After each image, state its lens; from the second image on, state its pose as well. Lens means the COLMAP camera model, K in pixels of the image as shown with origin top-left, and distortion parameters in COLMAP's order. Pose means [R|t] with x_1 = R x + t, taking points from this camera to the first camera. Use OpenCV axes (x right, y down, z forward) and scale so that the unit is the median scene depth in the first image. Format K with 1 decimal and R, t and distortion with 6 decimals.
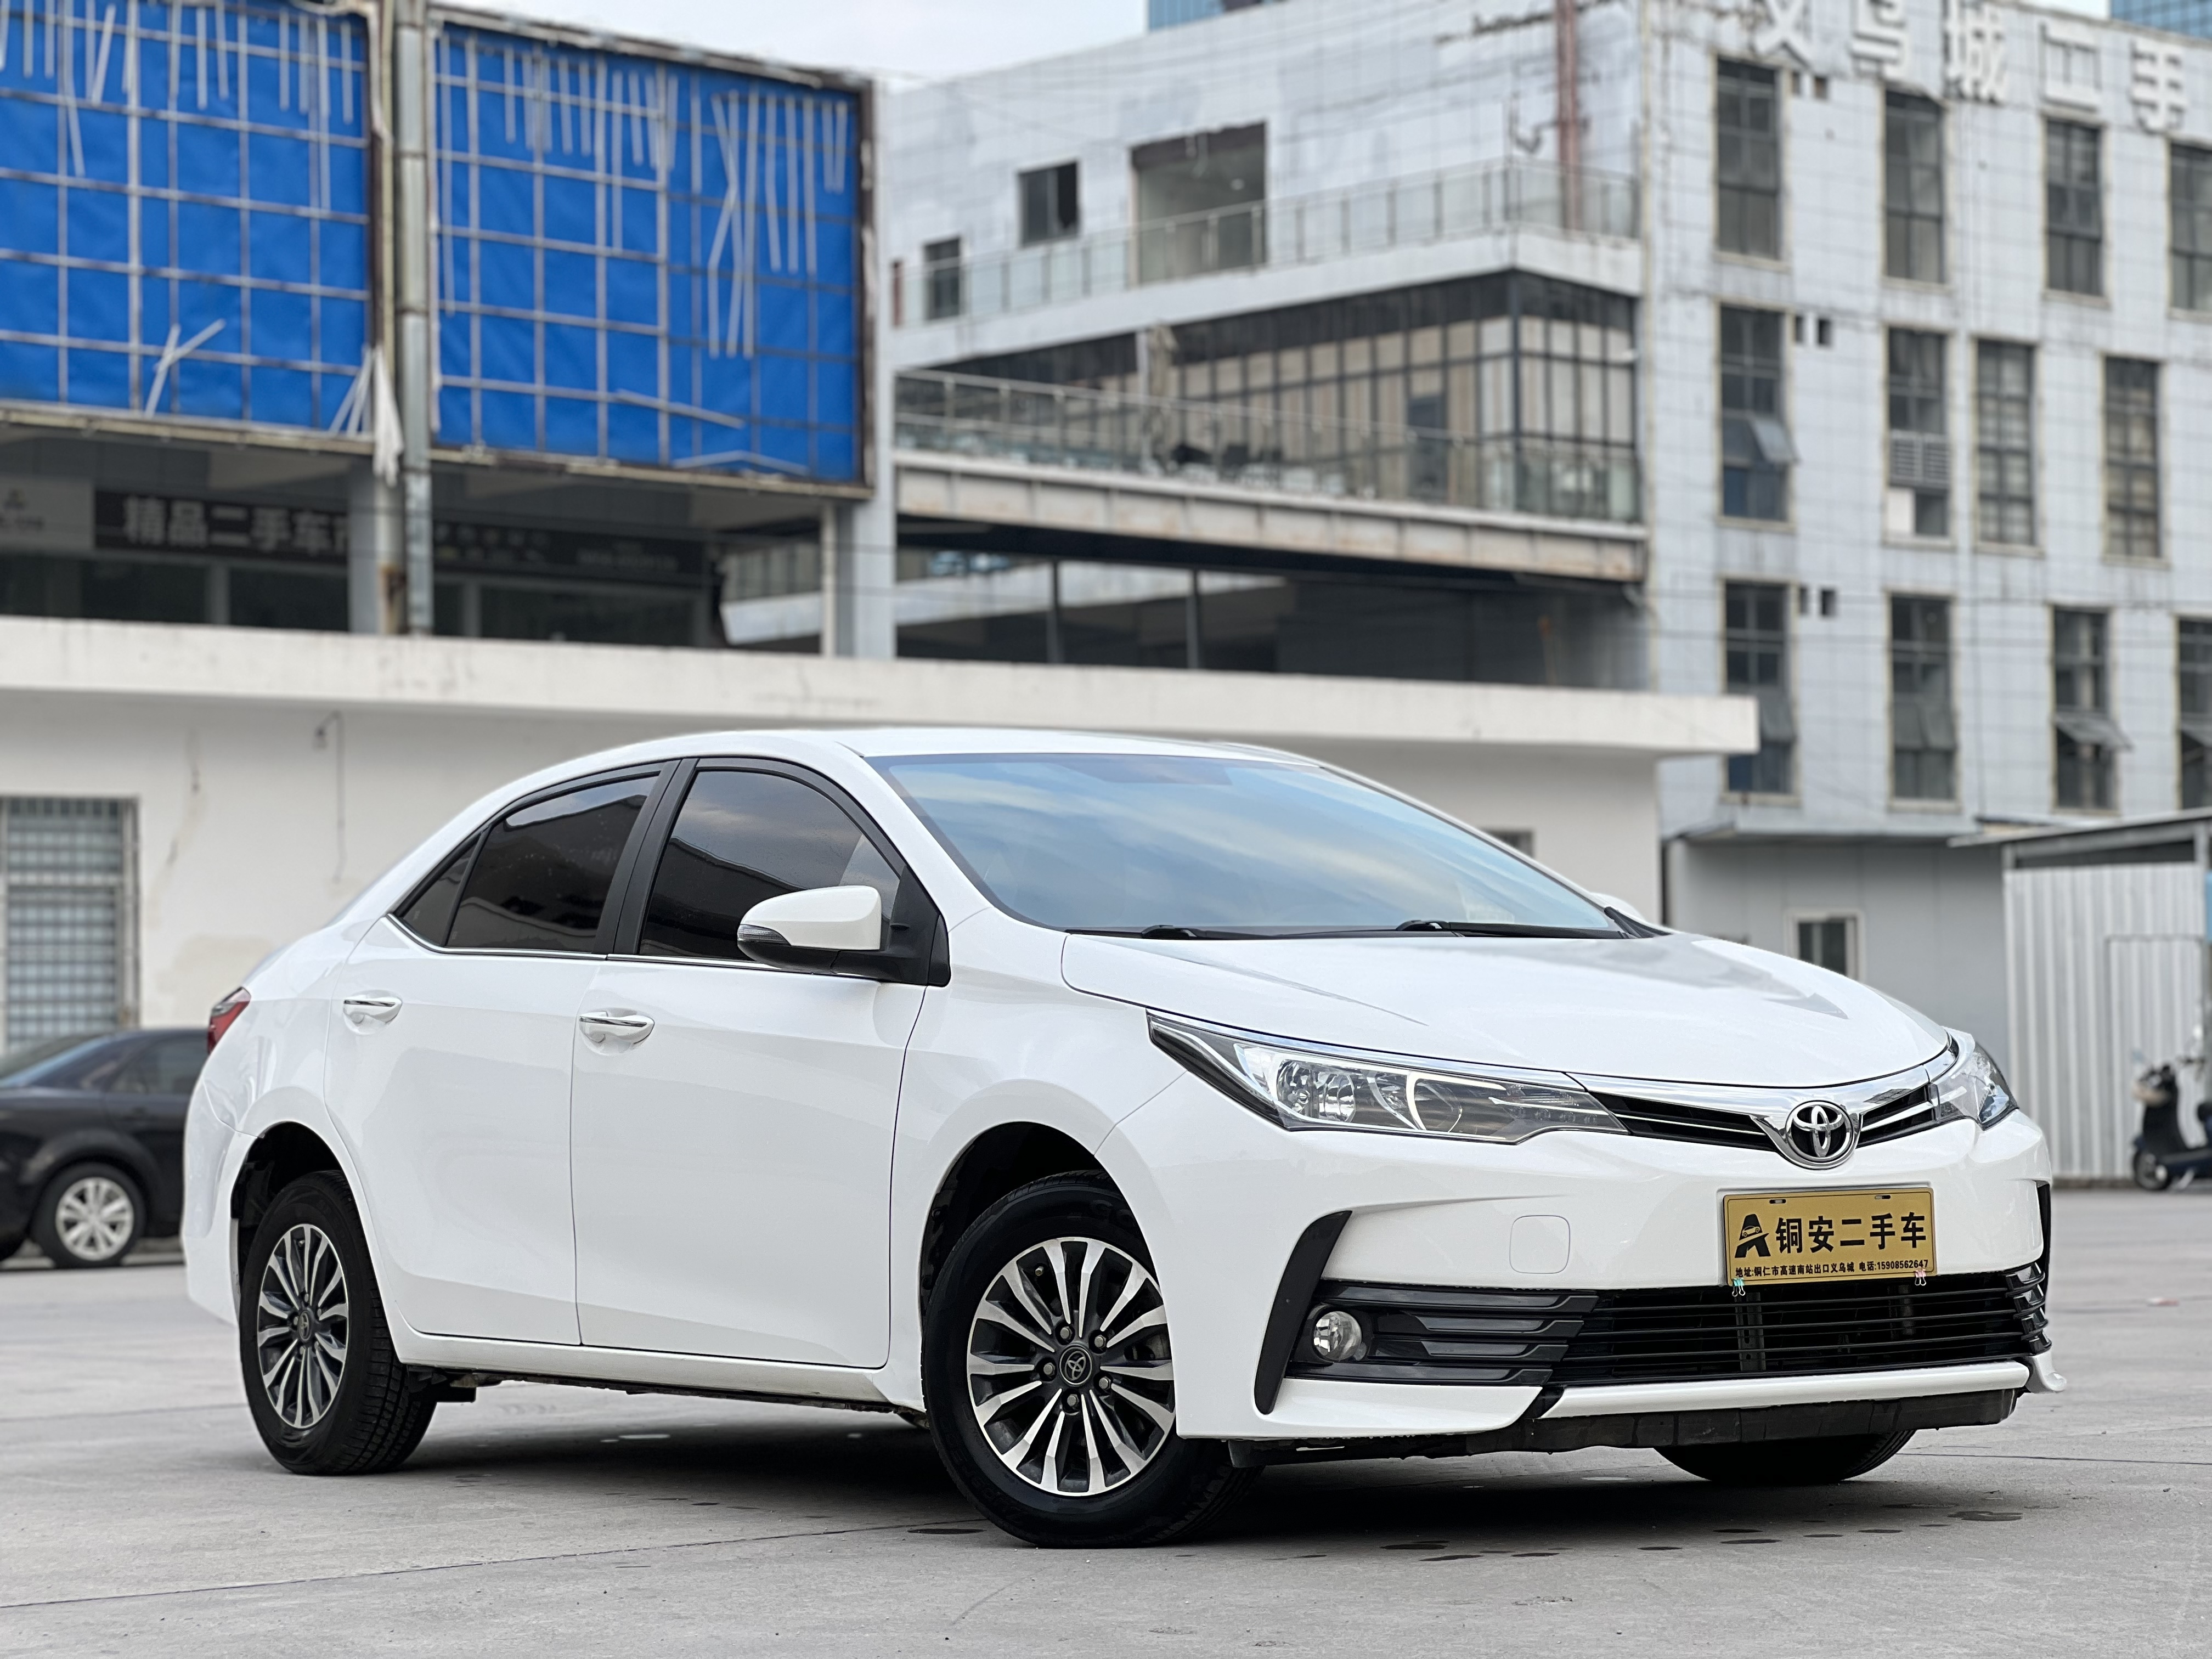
lens RADIAL K [[4898.9, 0, 1110.4], [0, 4898.9, 742.6], [0, 0, 1]] dist [-0.099219, 4.443340]
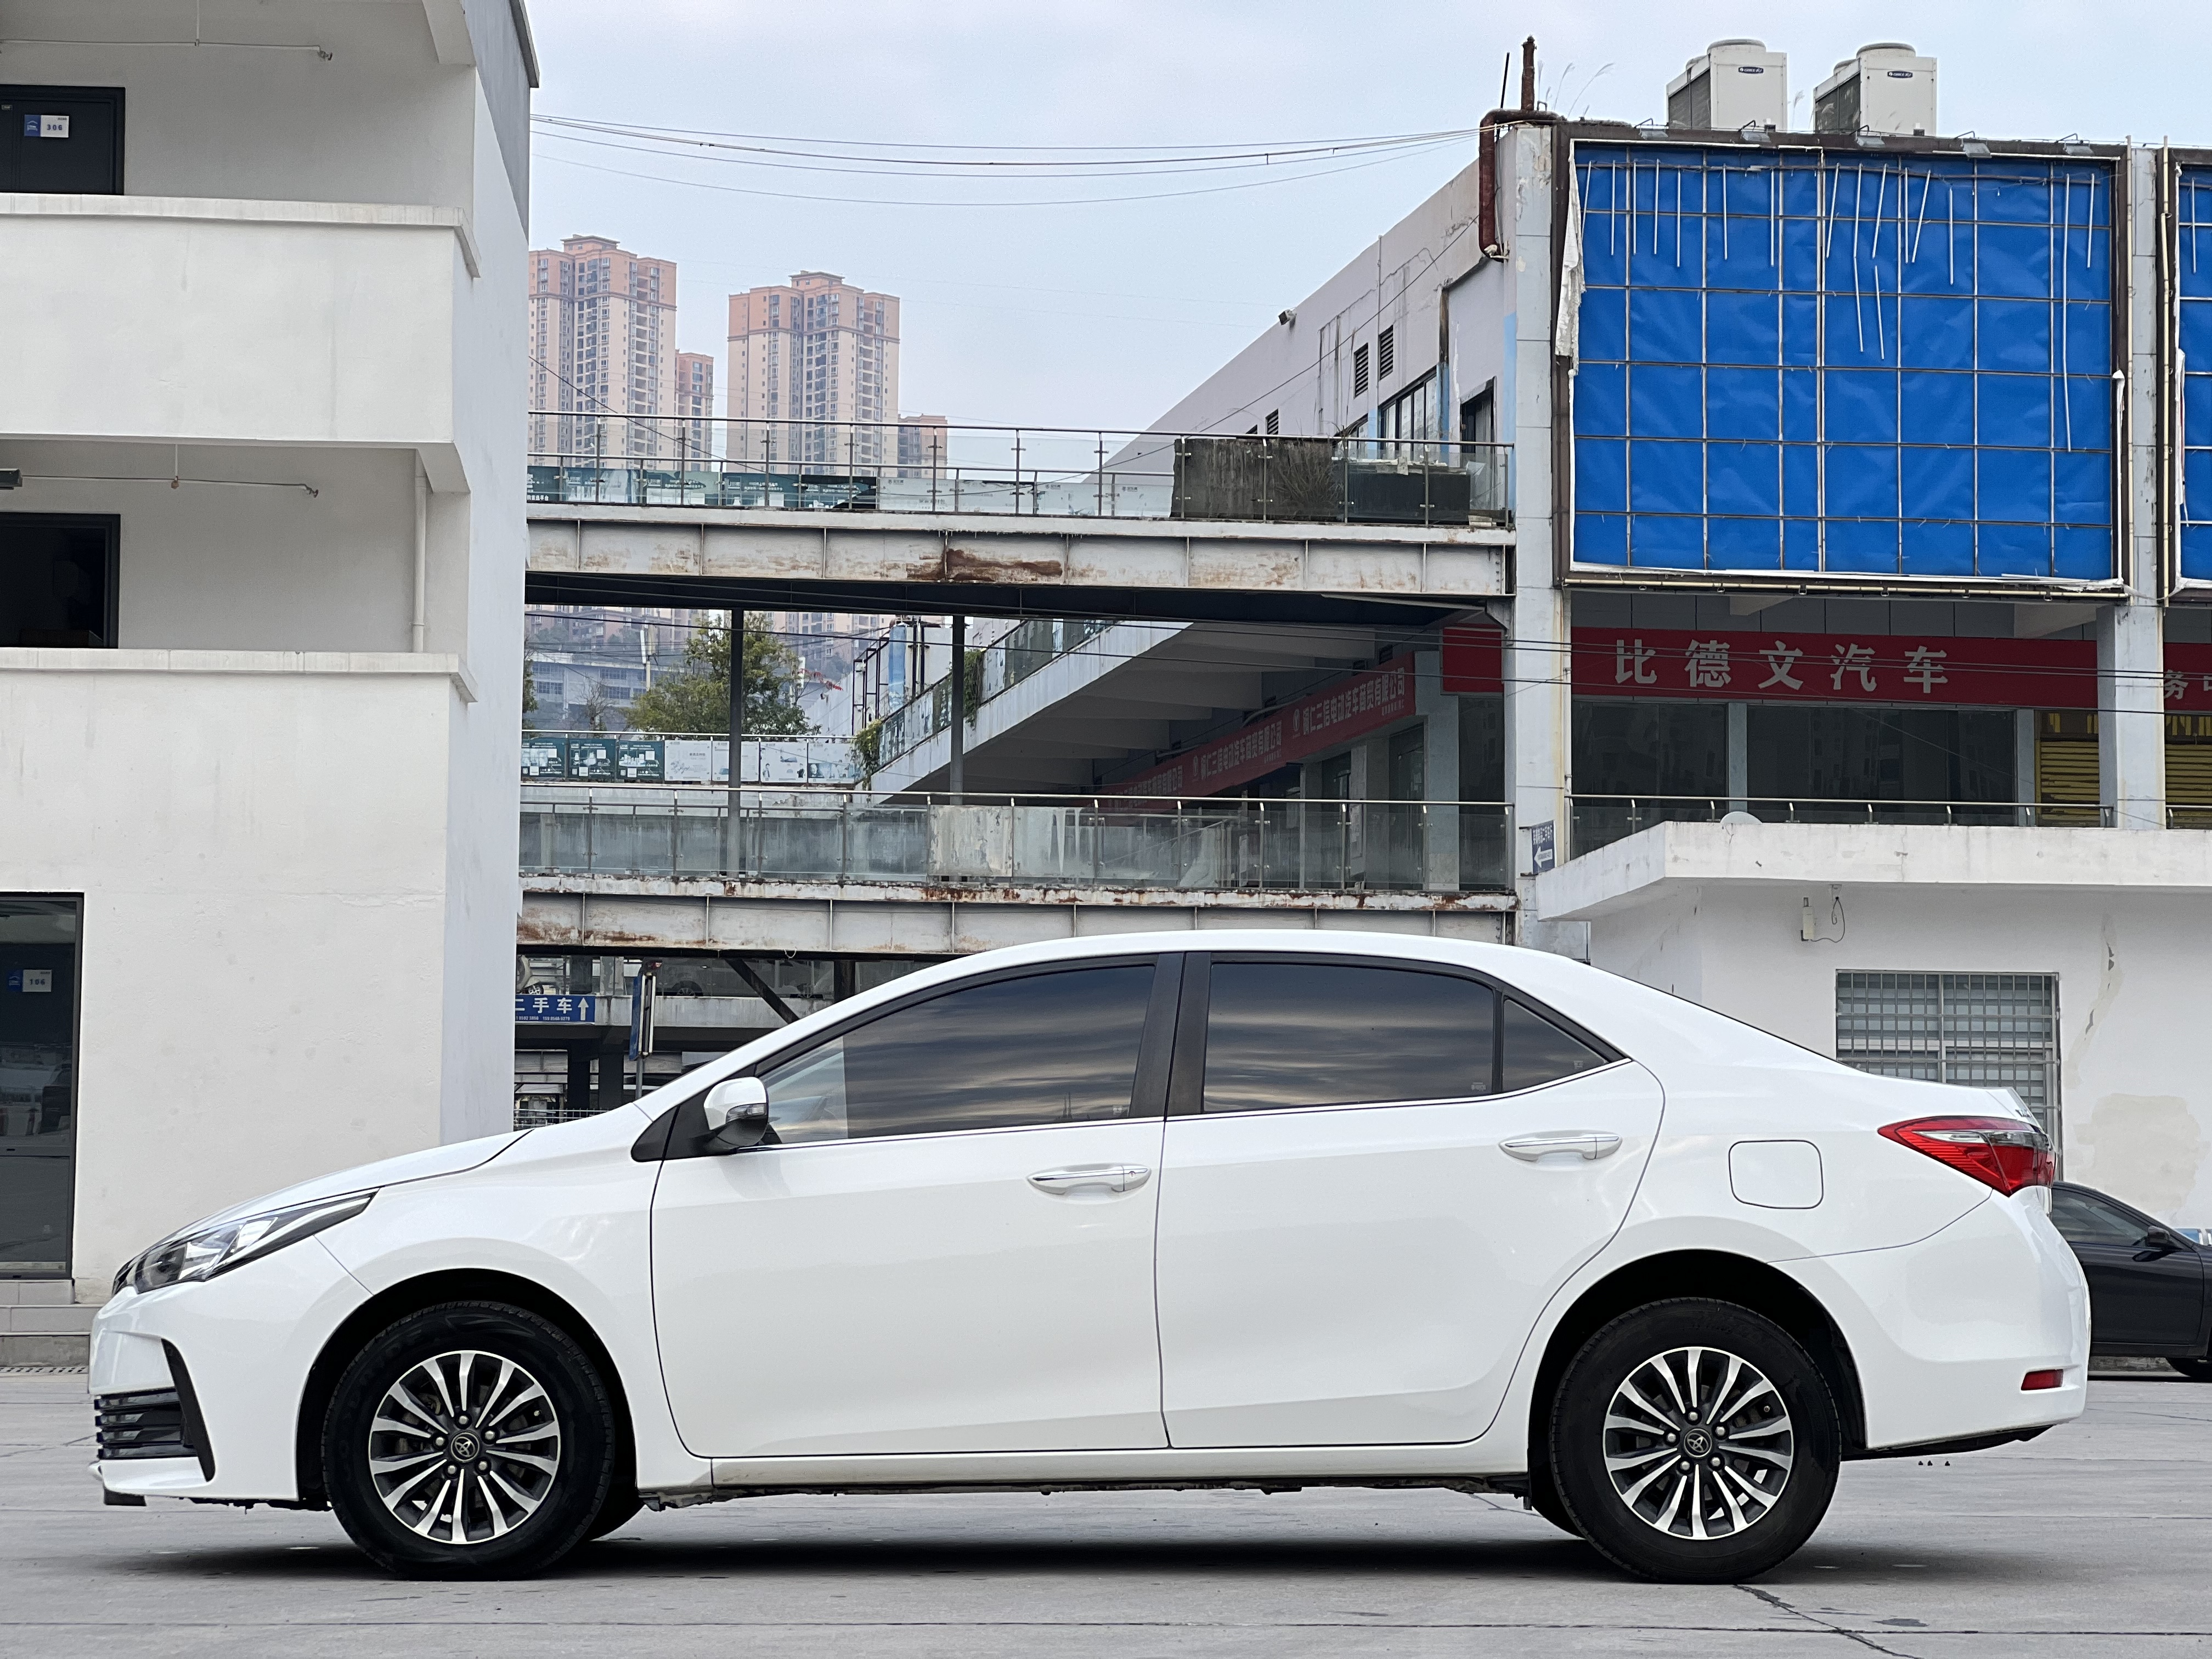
lens RADIAL K [[4898.9, 0, 1110.4], [0, 4898.9, 742.6], [0, 0, 1]] dist [-0.099219, 4.443340]
pose [[0.833835, -0.029012, -0.551250, 0.140342], [0.015885, 0.999465, -0.028574, -0.007521], [0.551785, 0.015069, 0.833850, -0.048651]]
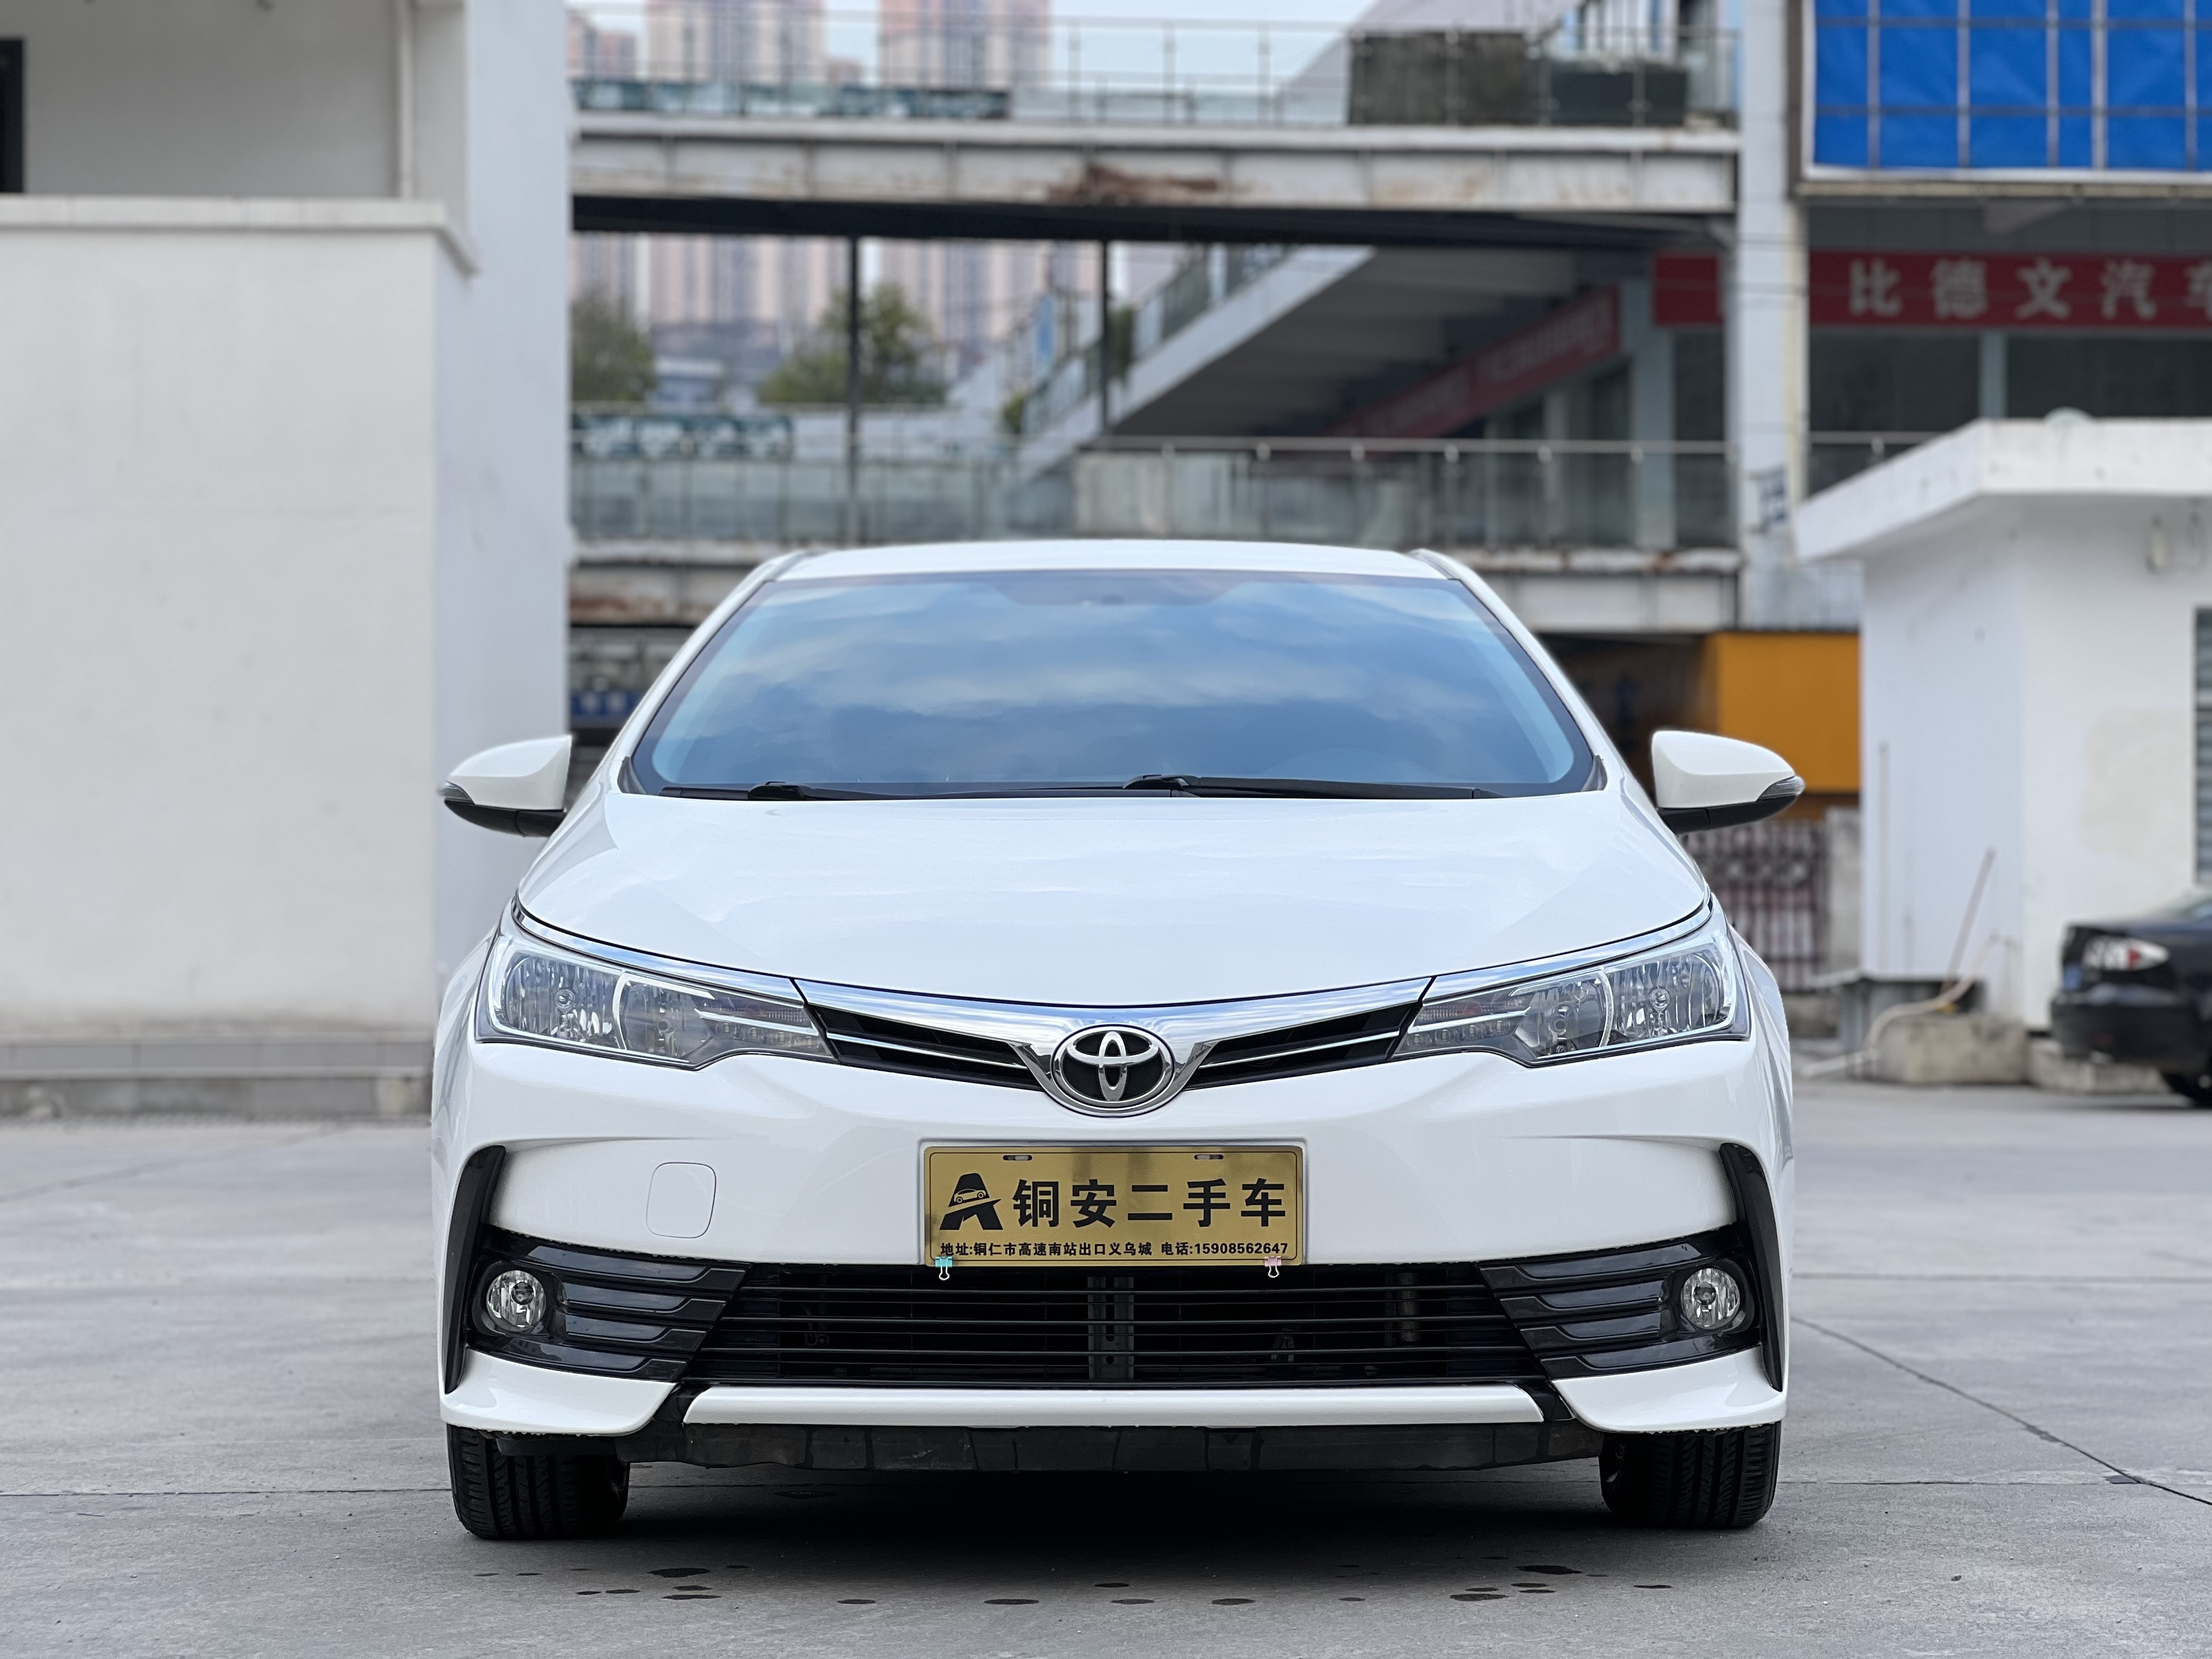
lens RADIAL K [[4898.9, 0, 1110.4], [0, 4898.9, 742.6], [0, 0, 1]] dist [-0.099219, 4.443340]
pose [[0.815081, -0.004445, -0.579329, 0.073051], [0.026916, 0.999181, 0.030203, 0.000940], [0.578721, -0.040211, 0.814534, 0.049818]]
